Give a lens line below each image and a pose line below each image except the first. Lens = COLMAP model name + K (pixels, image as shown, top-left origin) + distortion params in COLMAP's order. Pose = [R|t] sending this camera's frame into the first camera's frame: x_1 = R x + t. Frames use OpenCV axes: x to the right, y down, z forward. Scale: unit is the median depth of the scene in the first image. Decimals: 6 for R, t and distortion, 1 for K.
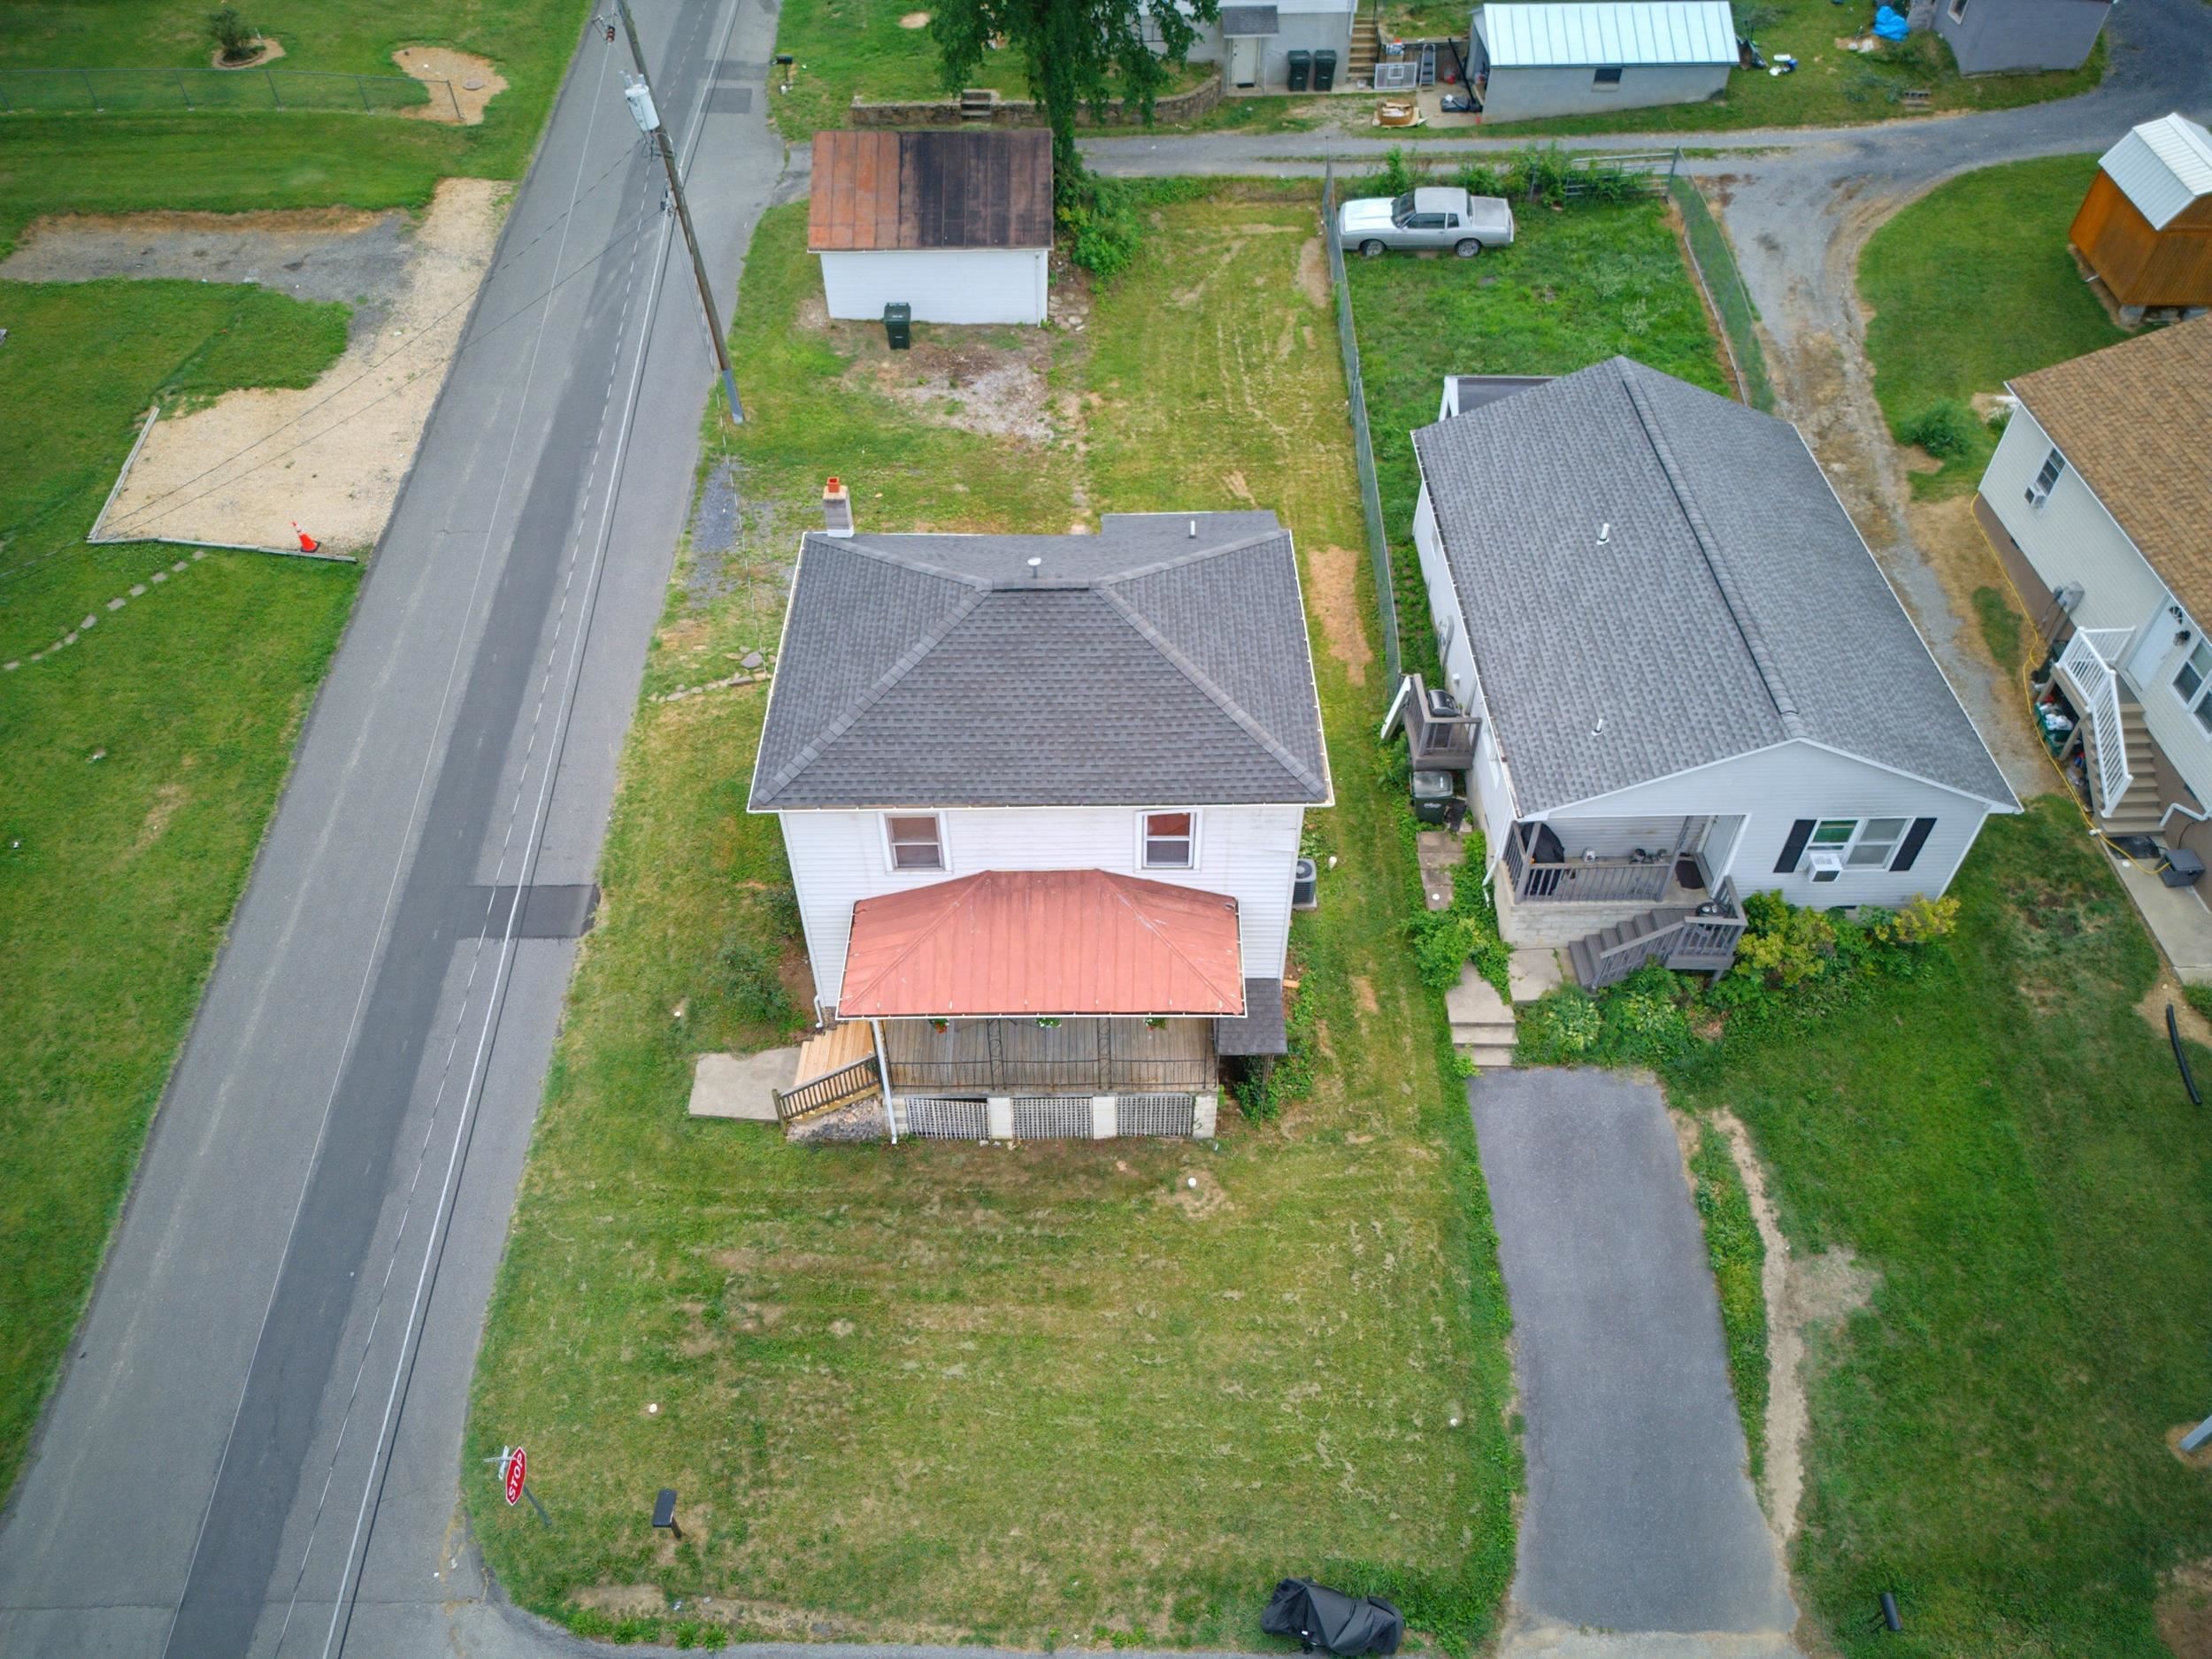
lens RADIAL K [[1555.3, 0, 1101.7], [0, 1555.3, 830.8], [0, 0, 1]] dist [0.042788, -0.032219]
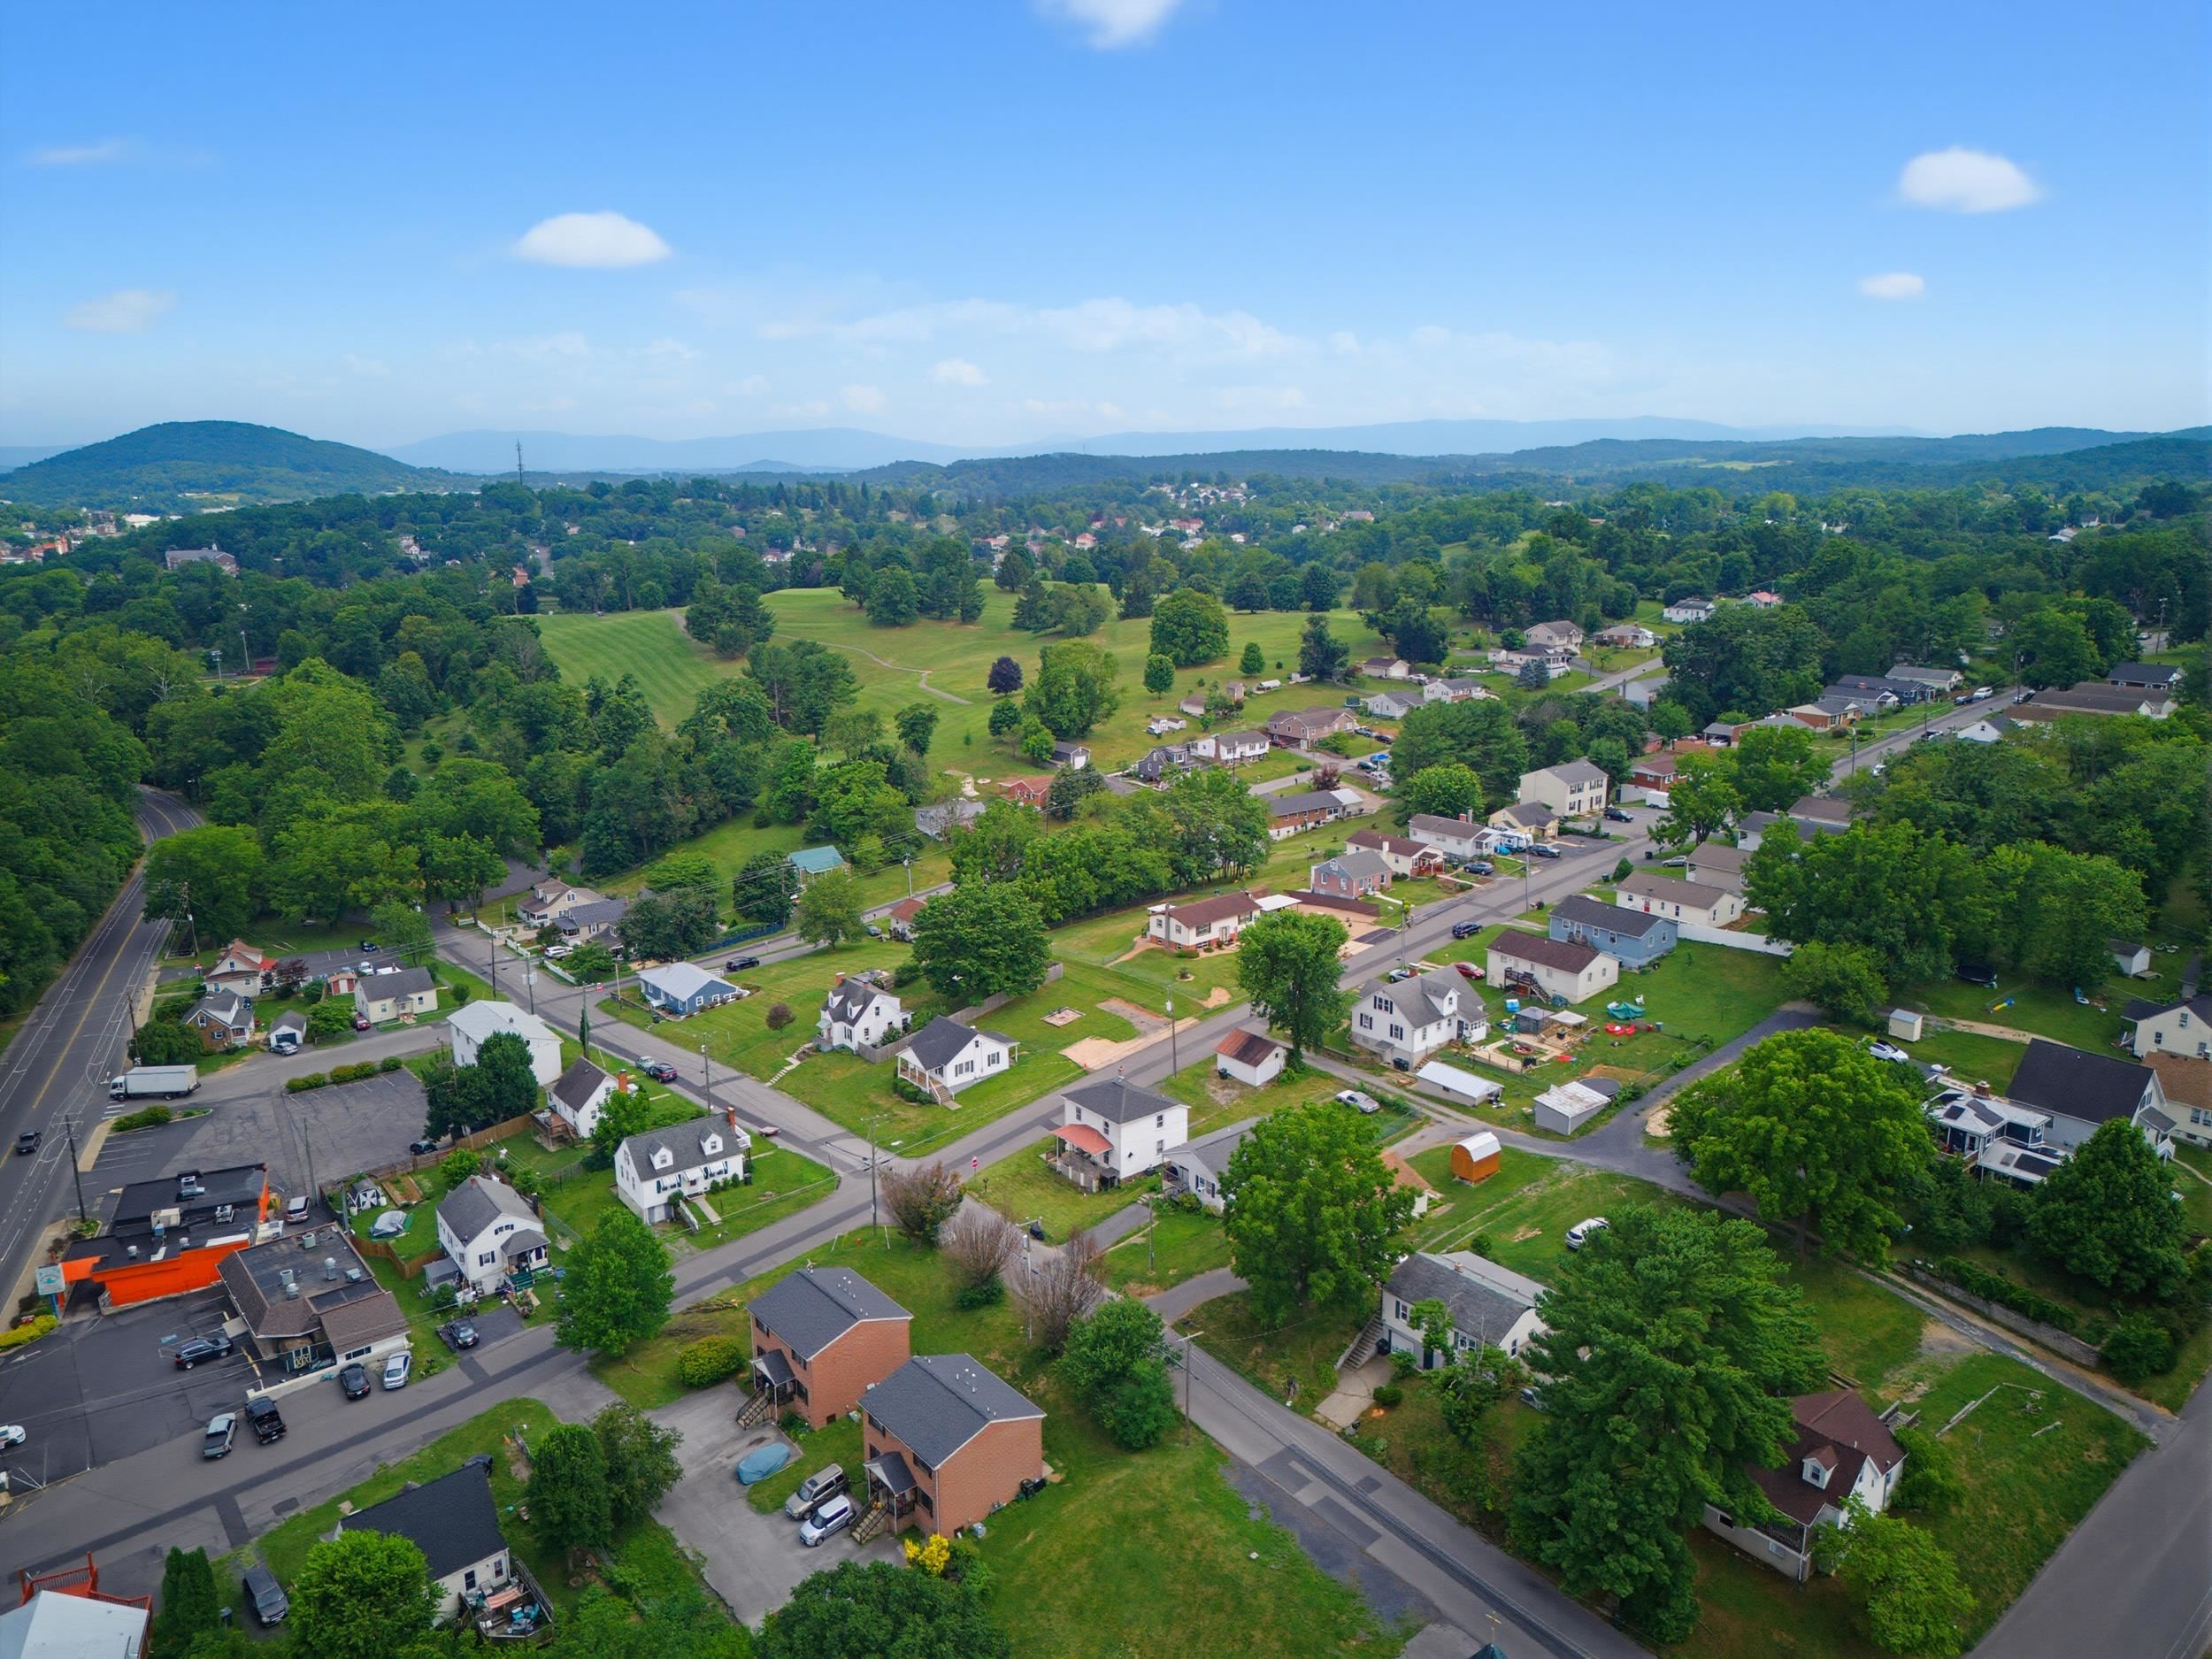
lens RADIAL K [[1555.3, 0, 1103.5], [0, 1555.3, 823.8], [0, 0, 1]] dist [0.042788, -0.032219]
pose [[0.625083, 0.181044, -0.759273, 3.909858], [-0.559011, 0.782727, -0.273578, 0.655714], [0.544774, 0.595450, 0.590475, -2.858757]]
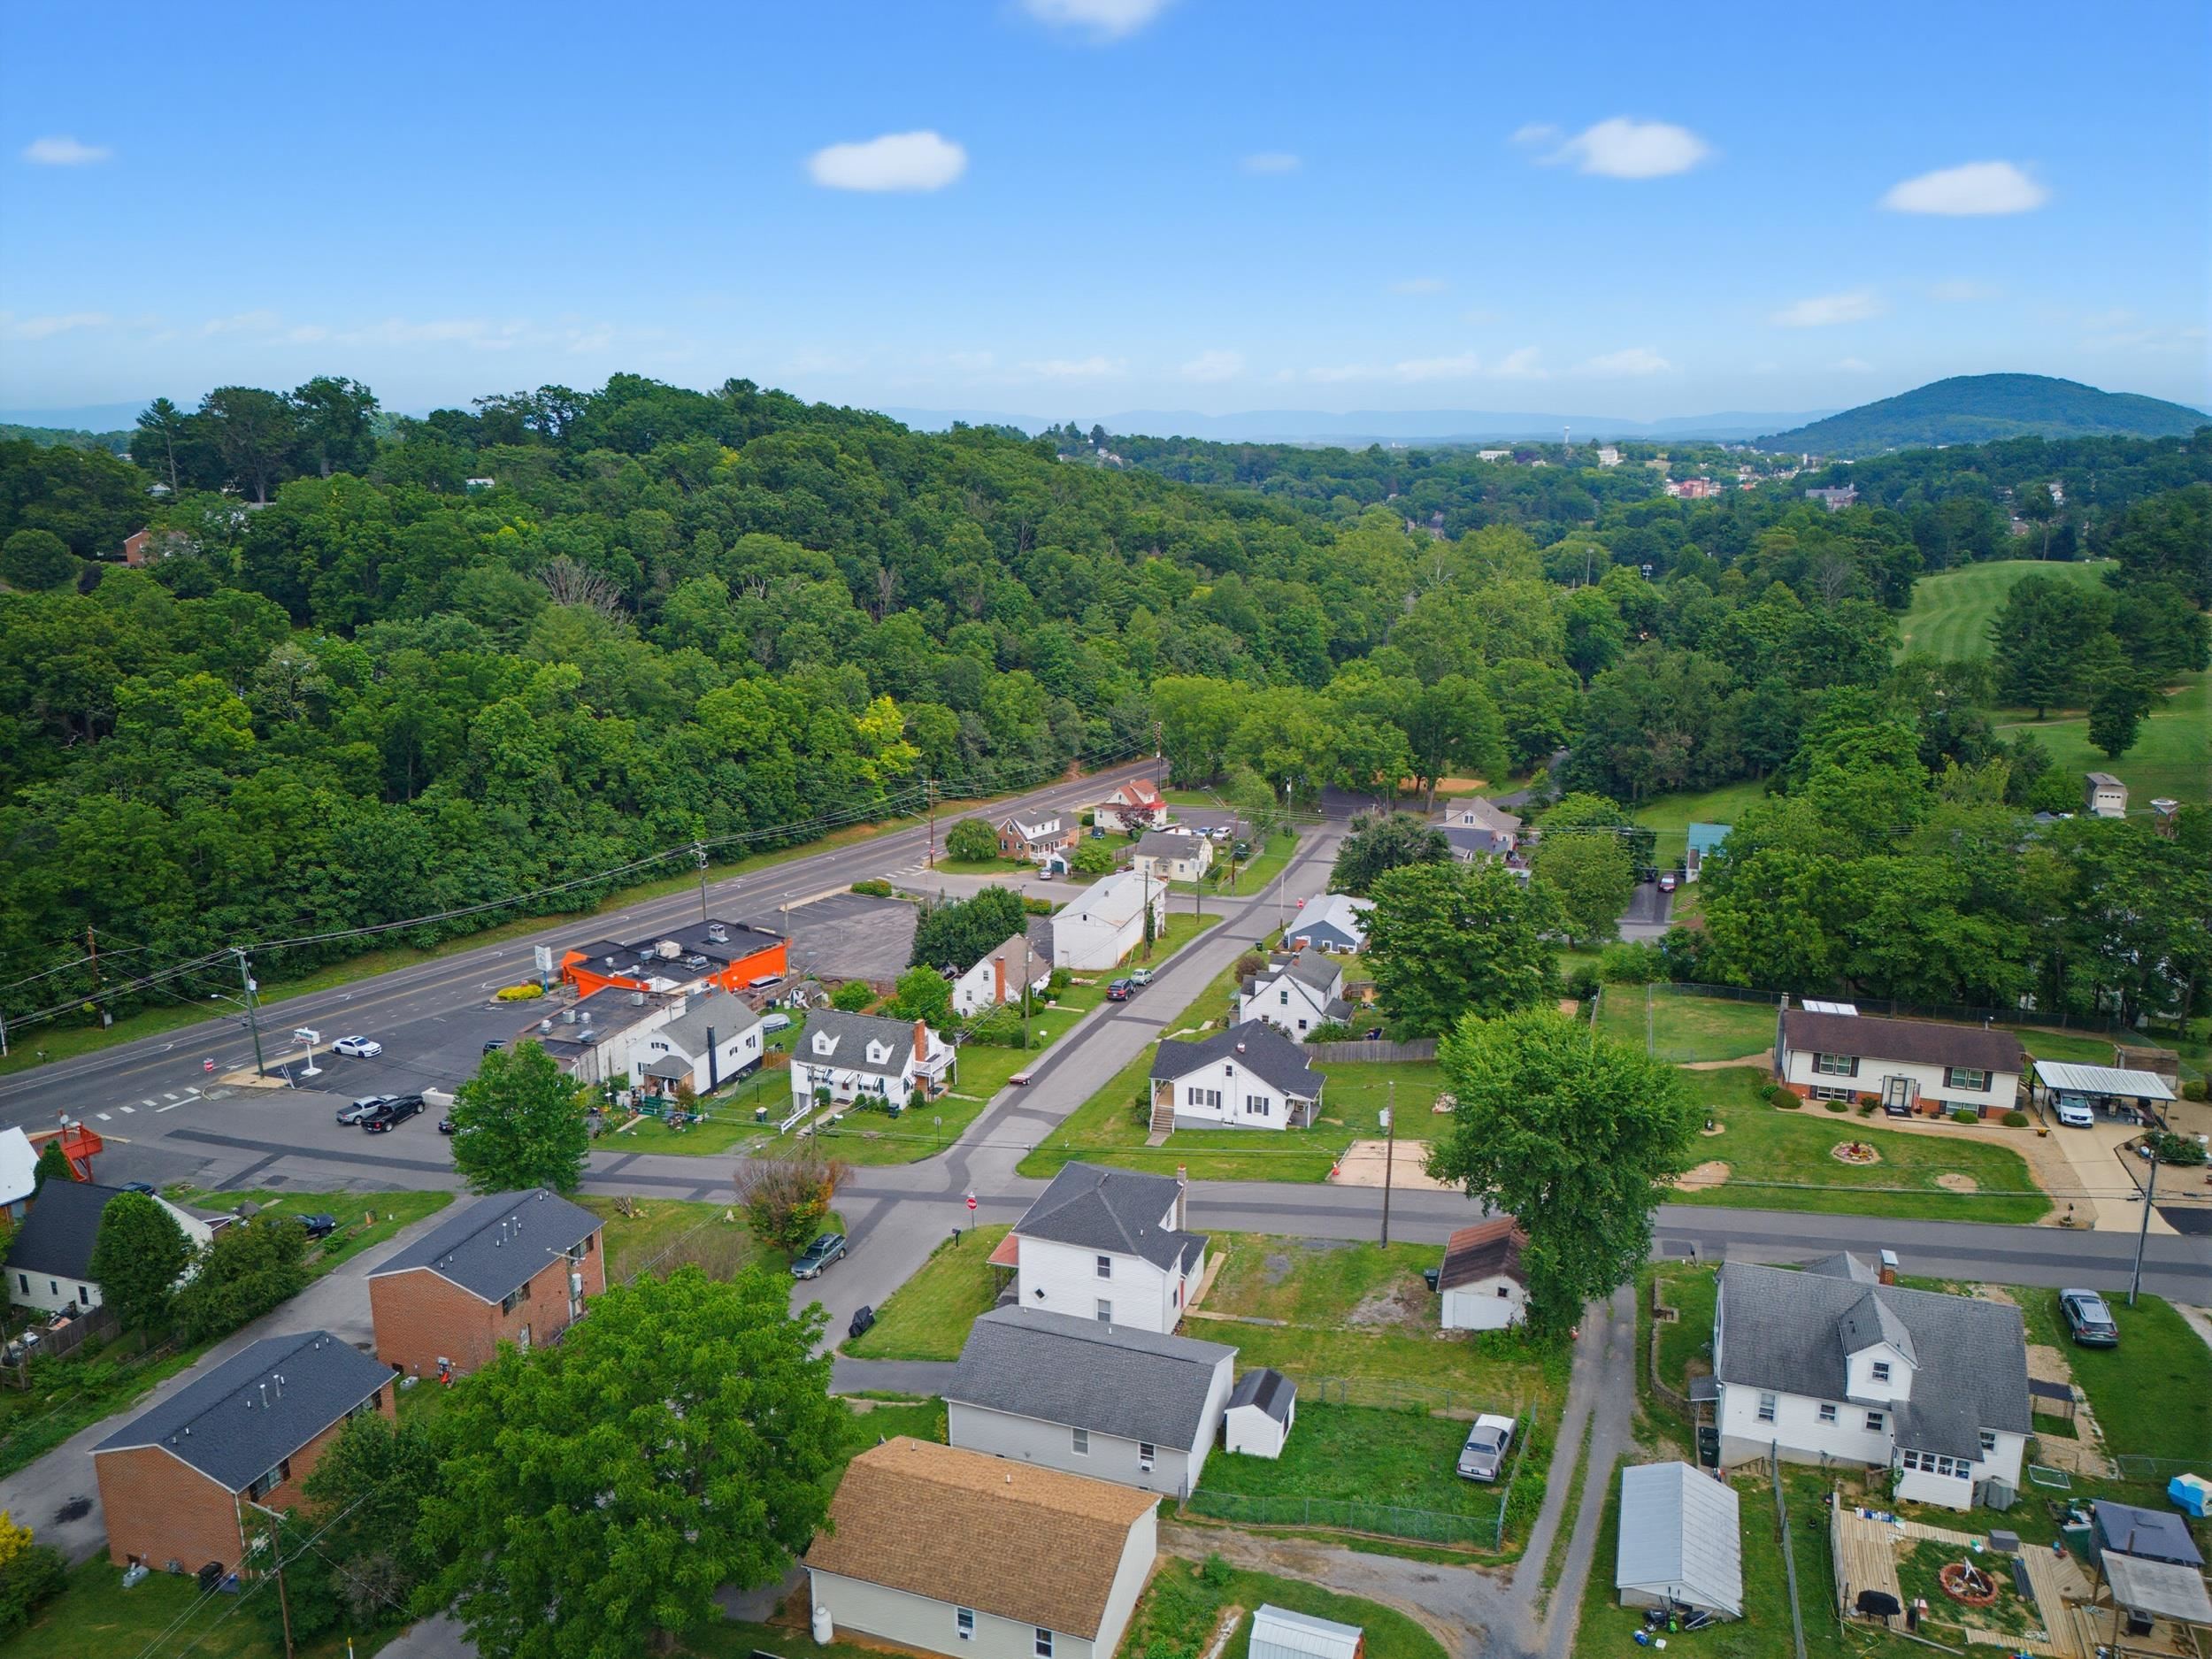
lens RADIAL K [[1555.3, 0, 1103.8], [0, 1555.3, 836.6], [0, 0, 1]] dist [0.042788, -0.032219]
pose [[-0.341243, 0.246454, -0.907091, 2.699630], [-0.673446, 0.609129, 0.418846, -1.928689], [0.655762, 0.753805, -0.041887, 0.541874]]
